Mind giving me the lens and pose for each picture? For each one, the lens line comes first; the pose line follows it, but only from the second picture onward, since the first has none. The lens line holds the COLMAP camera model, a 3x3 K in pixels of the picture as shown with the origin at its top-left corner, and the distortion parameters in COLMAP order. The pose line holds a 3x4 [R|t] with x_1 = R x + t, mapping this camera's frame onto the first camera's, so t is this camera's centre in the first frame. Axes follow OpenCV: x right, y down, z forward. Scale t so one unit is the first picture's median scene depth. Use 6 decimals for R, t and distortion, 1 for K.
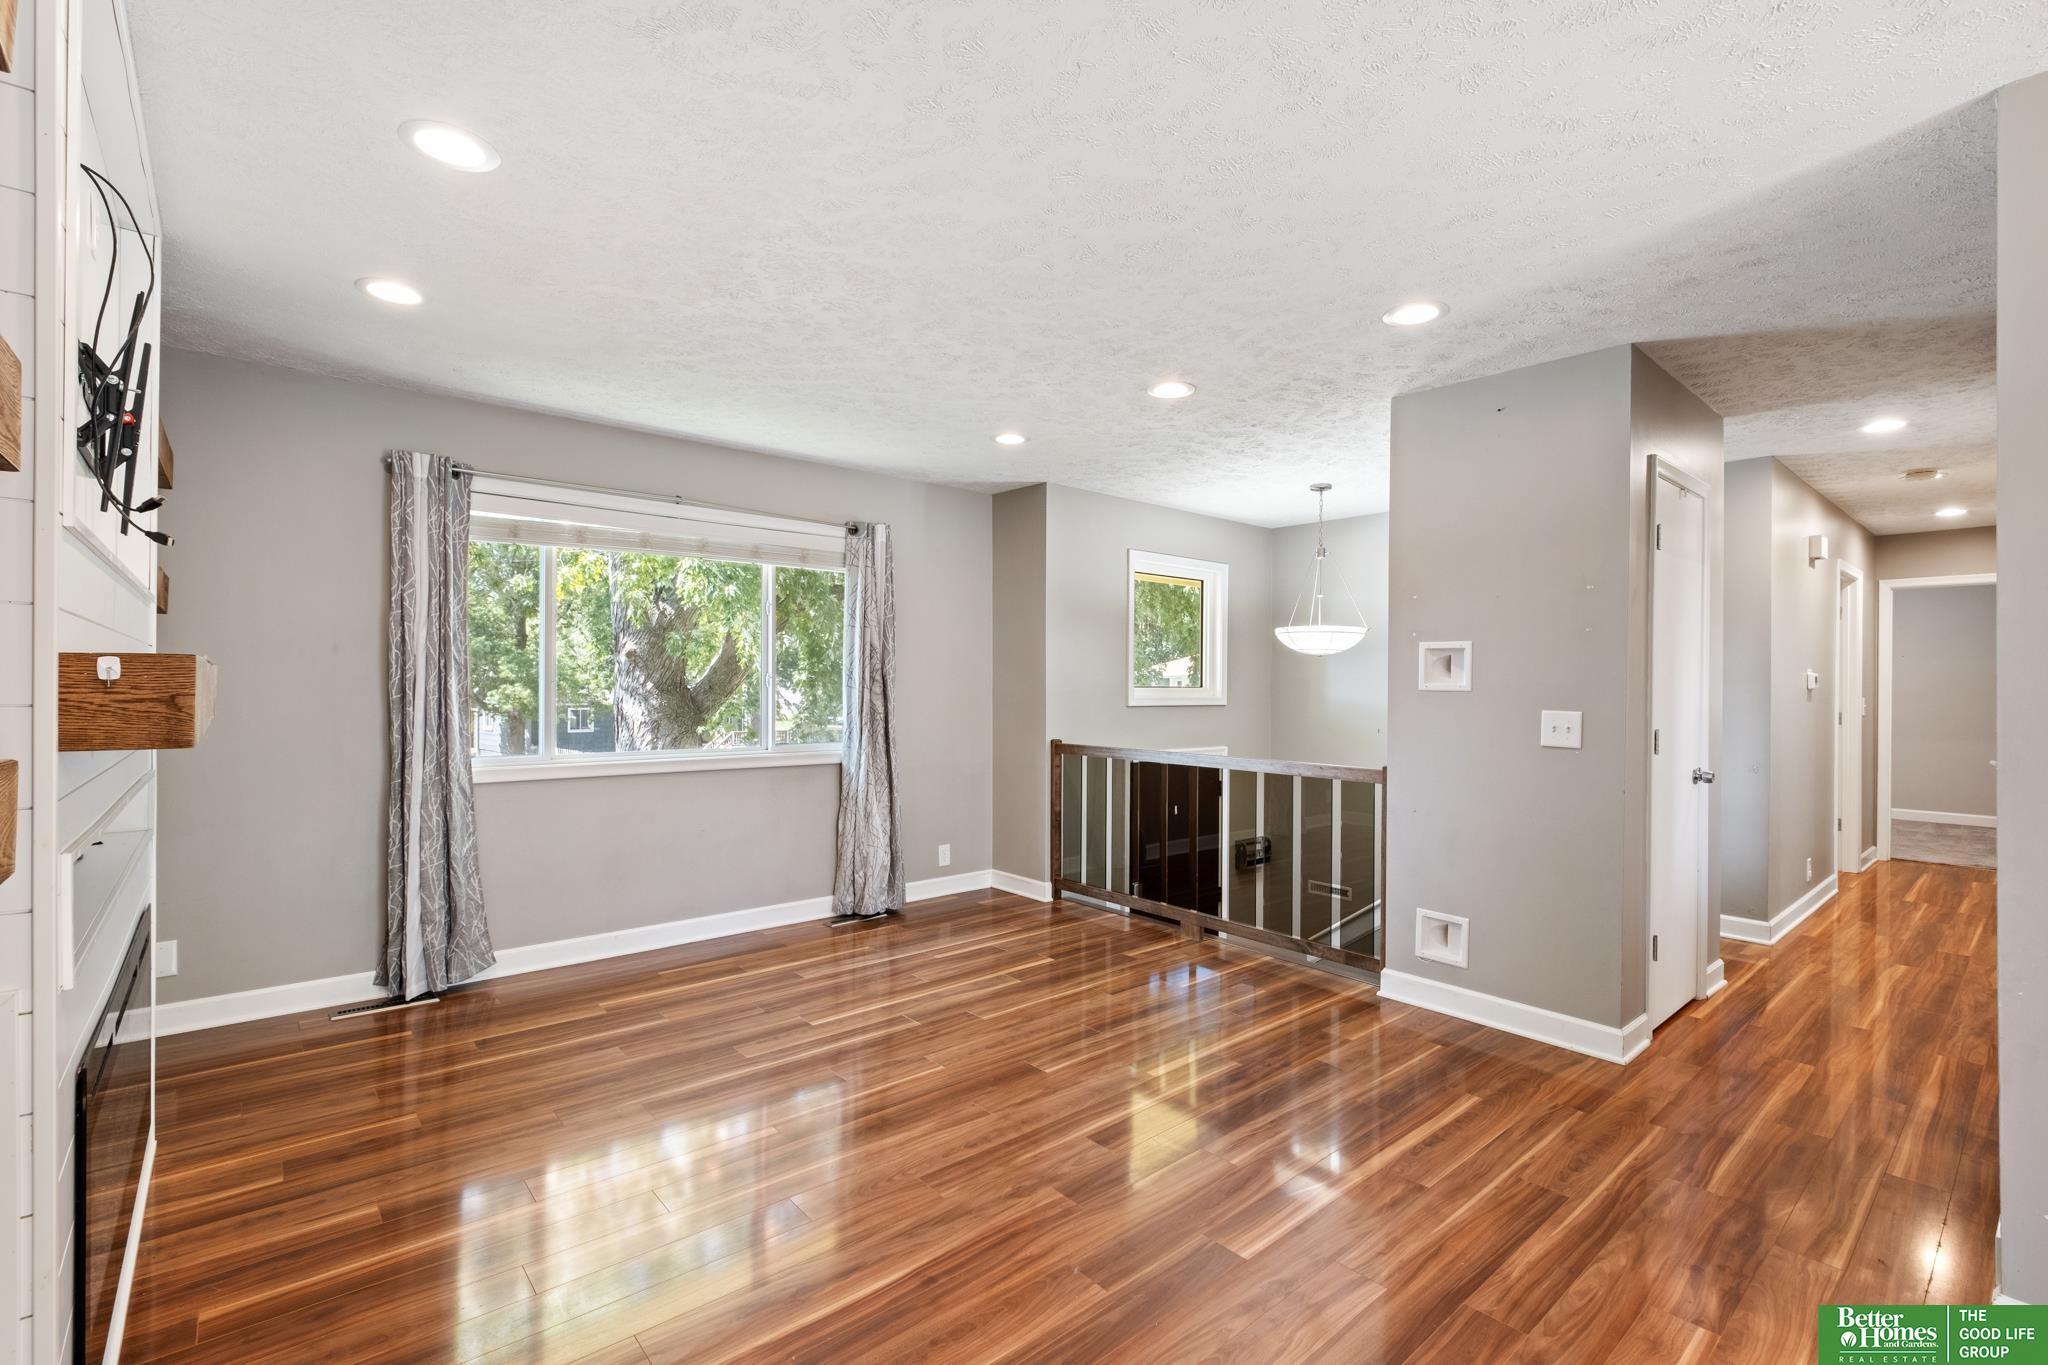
lens RADIAL K [[893.3, 0, 1031.5], [0, 893.3, 683.9], [0, 0, 1]] dist [0.001314, -0.002883]
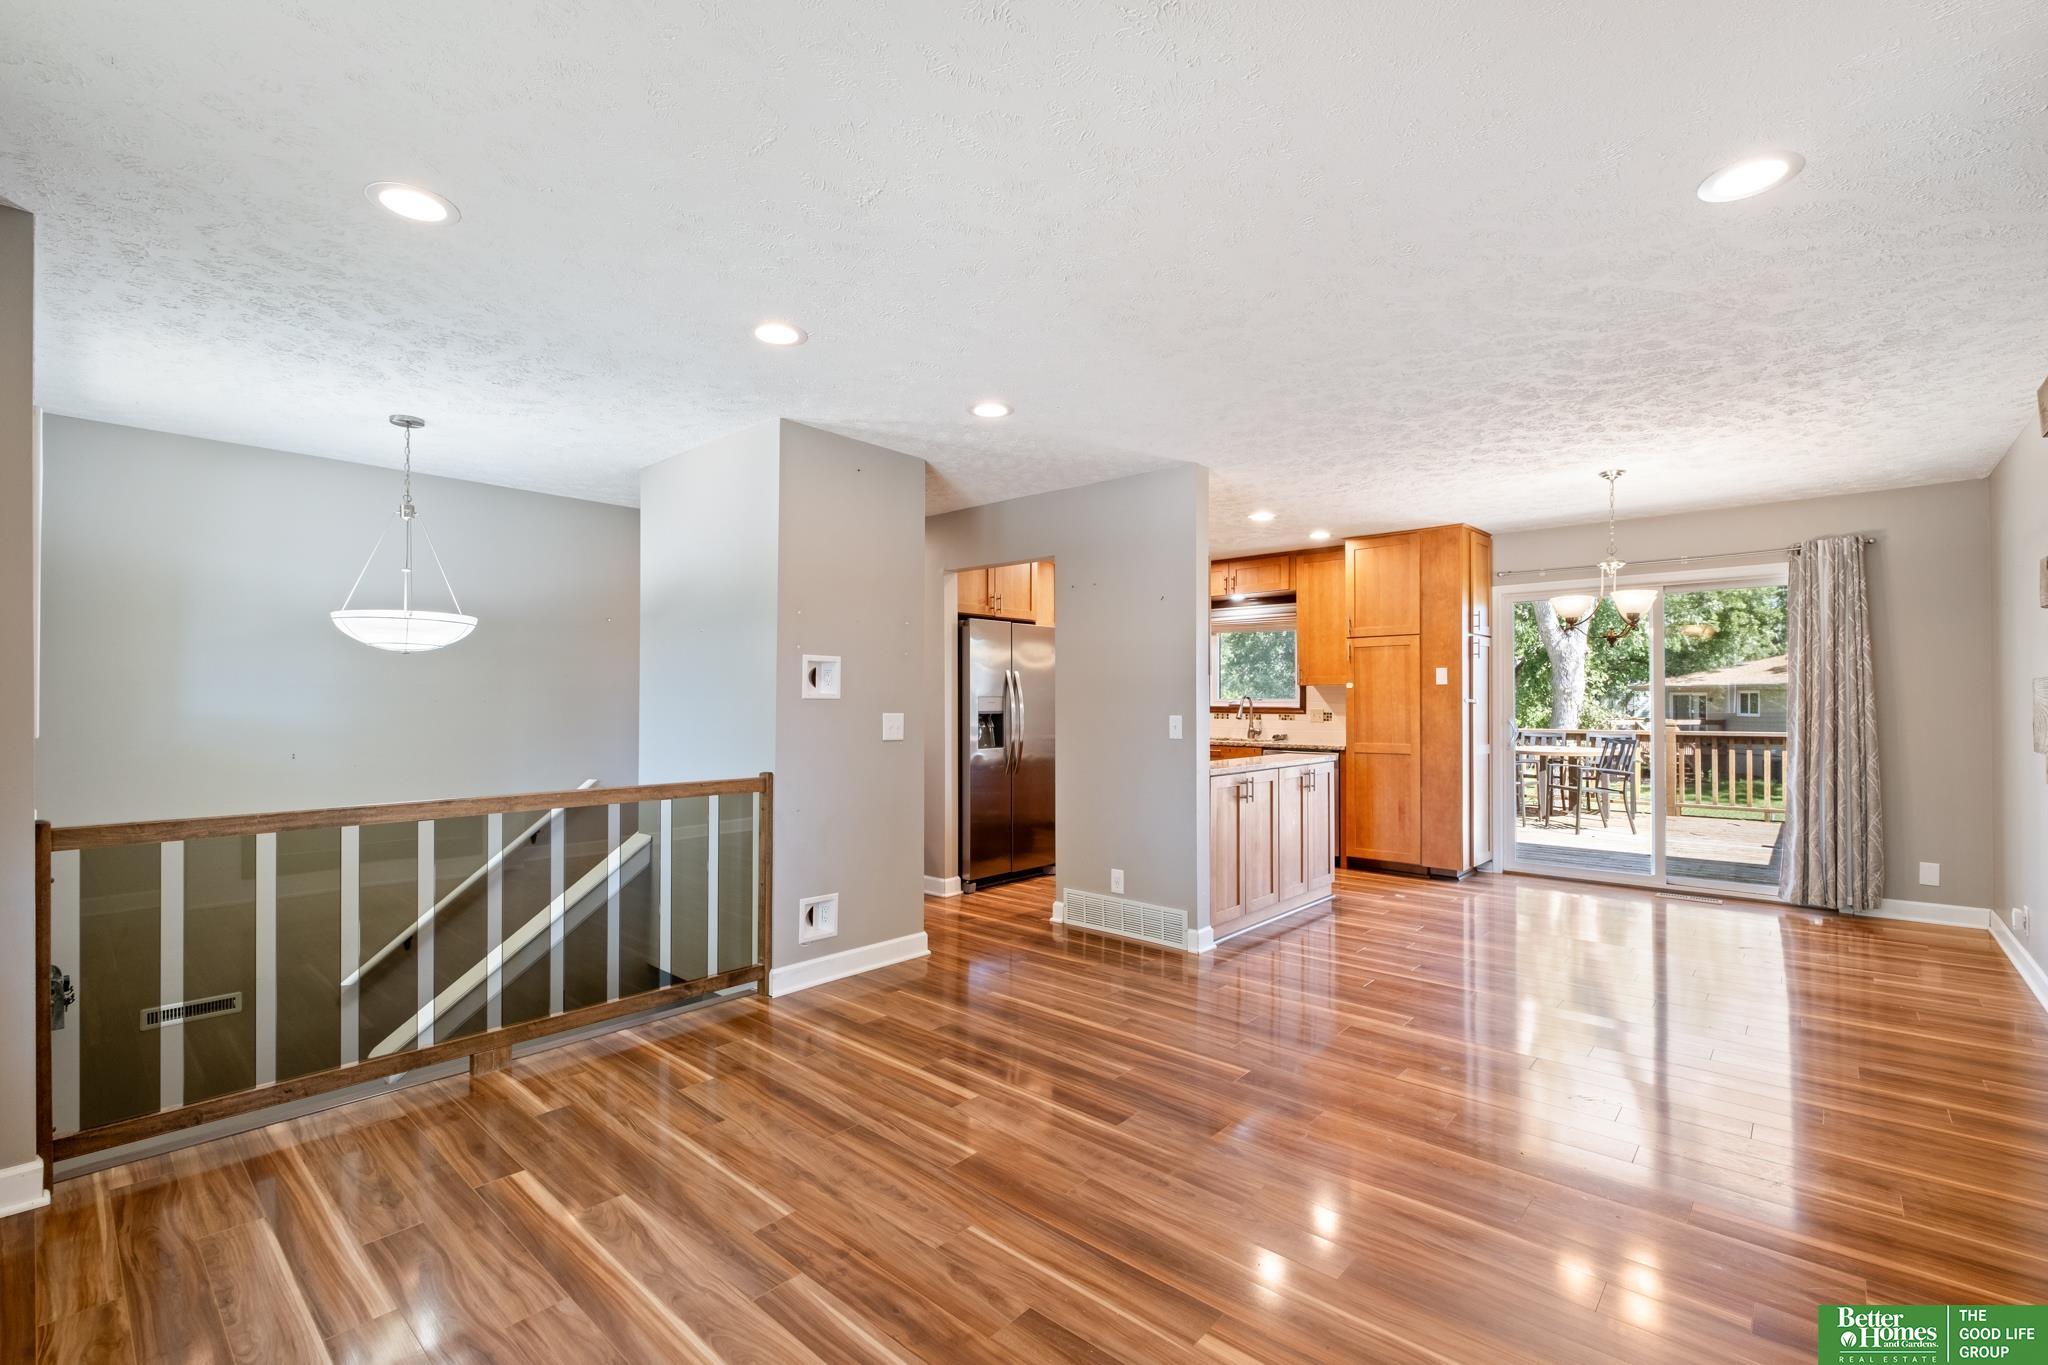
lens RADIAL K [[893.3, 0, 1028.7], [0, 893.3, 689.1], [0, 0, 1]] dist [0.001314, -0.002883]
pose [[-0.128236, 0.002279, 0.991741, -0.723219], [-0.004548, 0.999985, -0.002886, -0.002824], [-0.991733, -0.004880, -0.128223, 0.923514]]
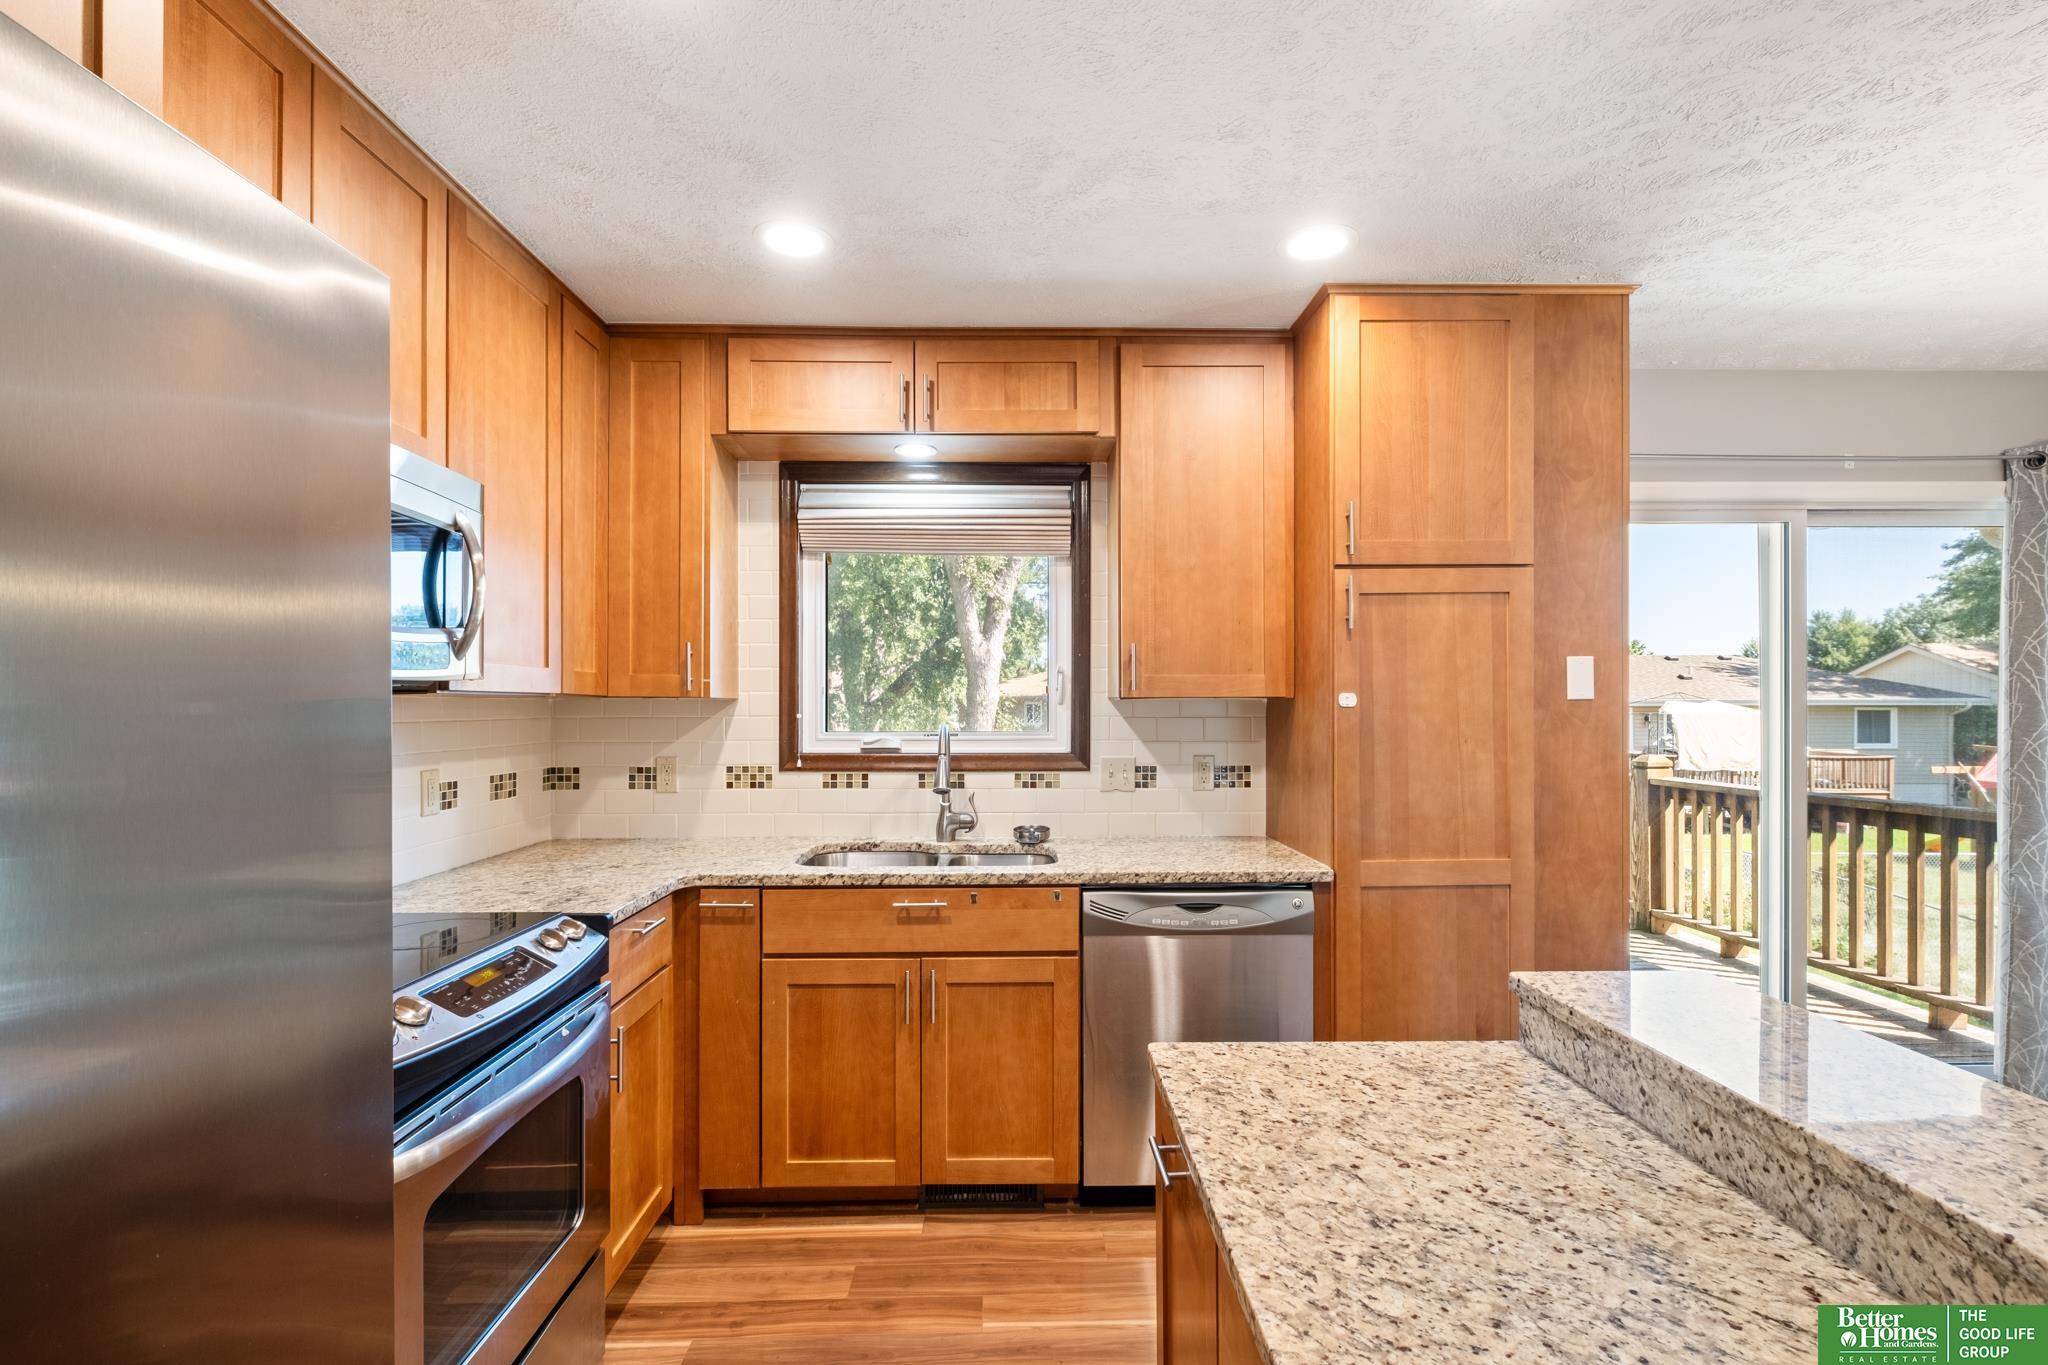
lens RADIAL K [[953.2, 0, 1026.8], [0, 953.2, 703.2], [0, 0, 1]] dist [0.004819, -0.001388]
pose [[-0.772595, -0.003776, 0.634887, 0.831115], [-0.006267, 0.999979, -0.001679, -0.013986], [-0.634868, -0.005276, -0.772603, 0.711879]]
